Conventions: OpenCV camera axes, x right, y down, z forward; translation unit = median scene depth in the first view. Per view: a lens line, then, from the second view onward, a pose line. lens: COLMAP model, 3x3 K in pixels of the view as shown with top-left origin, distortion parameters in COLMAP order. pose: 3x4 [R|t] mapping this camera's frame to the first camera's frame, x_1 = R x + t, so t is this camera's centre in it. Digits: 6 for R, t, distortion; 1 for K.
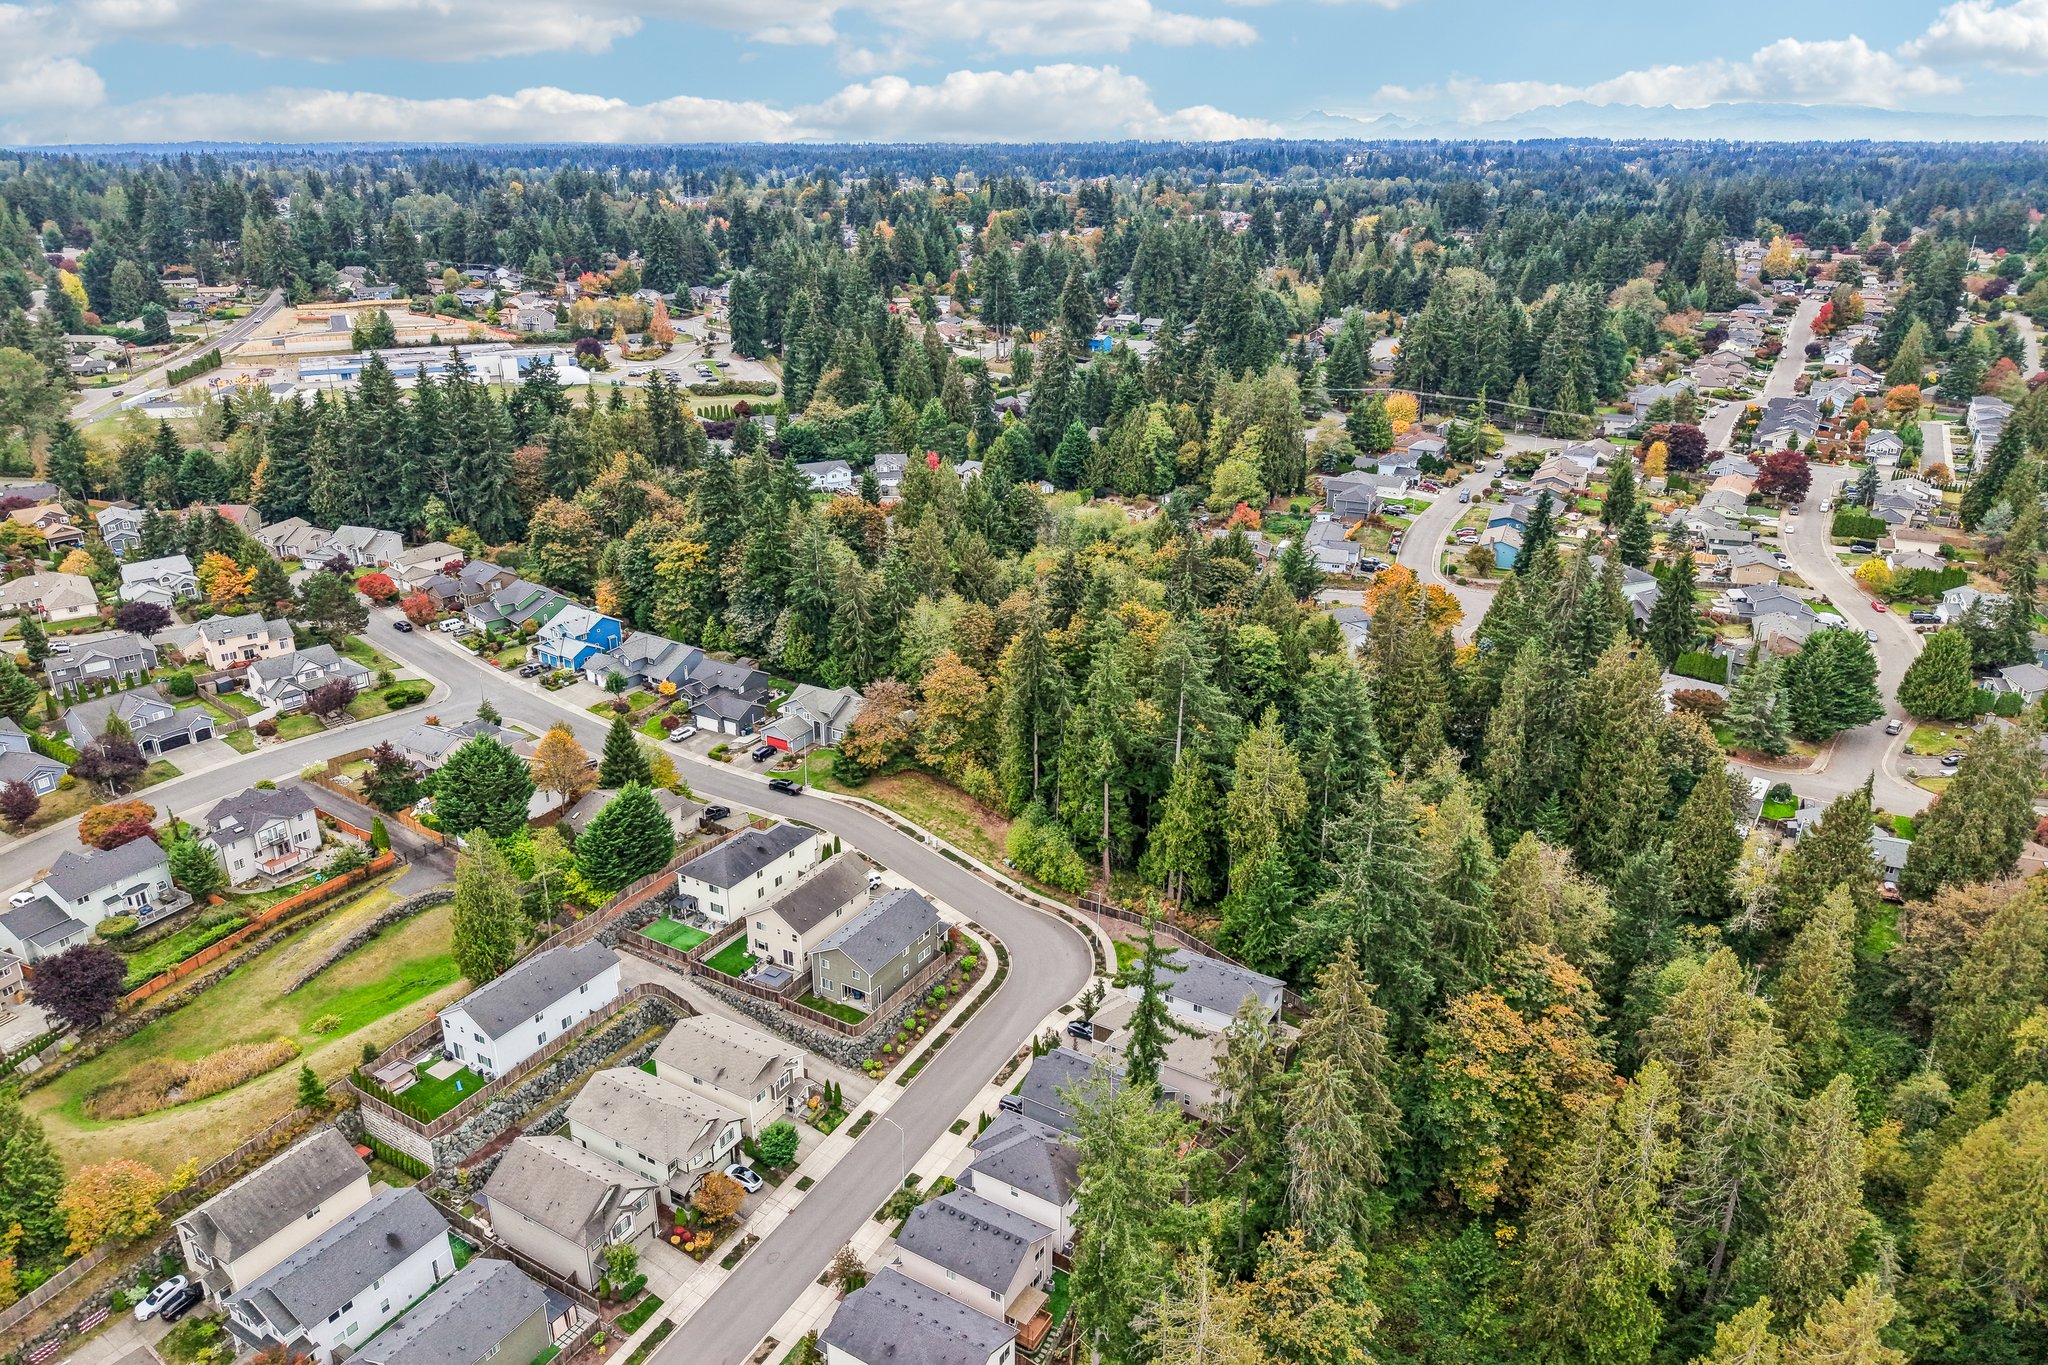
lens RADIAL K [[1366.6, 0, 1026.0], [0, 1366.6, 682.1], [0, 0, 1]] dist [0.025257, -0.024007]
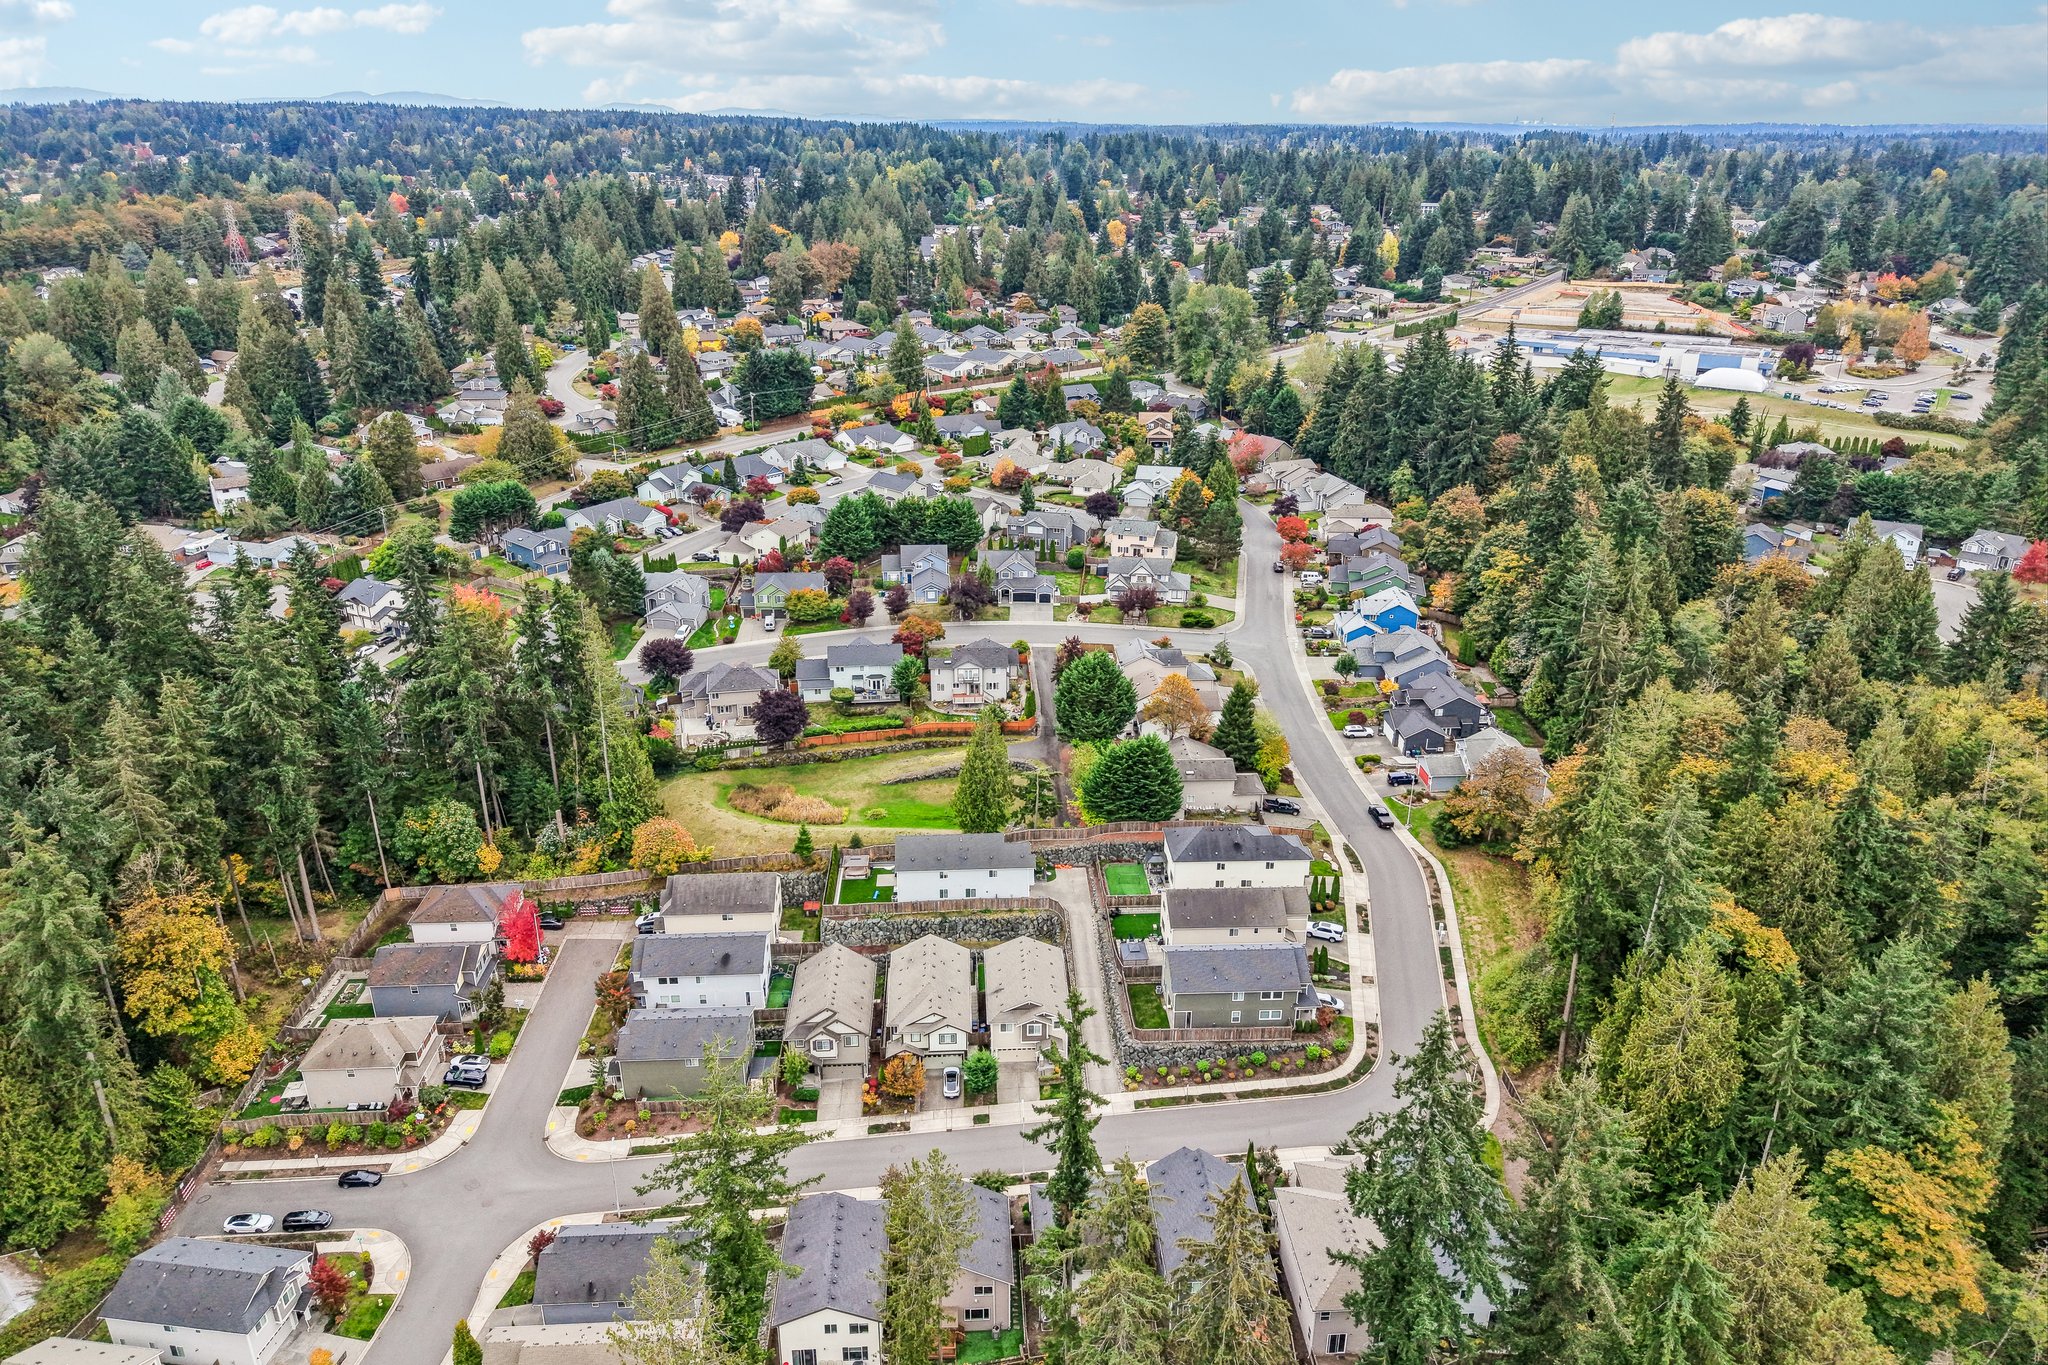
lens RADIAL K [[1345.2, 0, 1021.2], [0, 1345.2, 716.1], [0, 0, 1]] dist [0.064855, -0.093221]
pose [[0.557428, 0.332268, -0.760836, 0.370406], [-0.305561, 0.934203, 0.184110, -0.082775], [0.771949, 0.129854, 0.622280, 0.236589]]
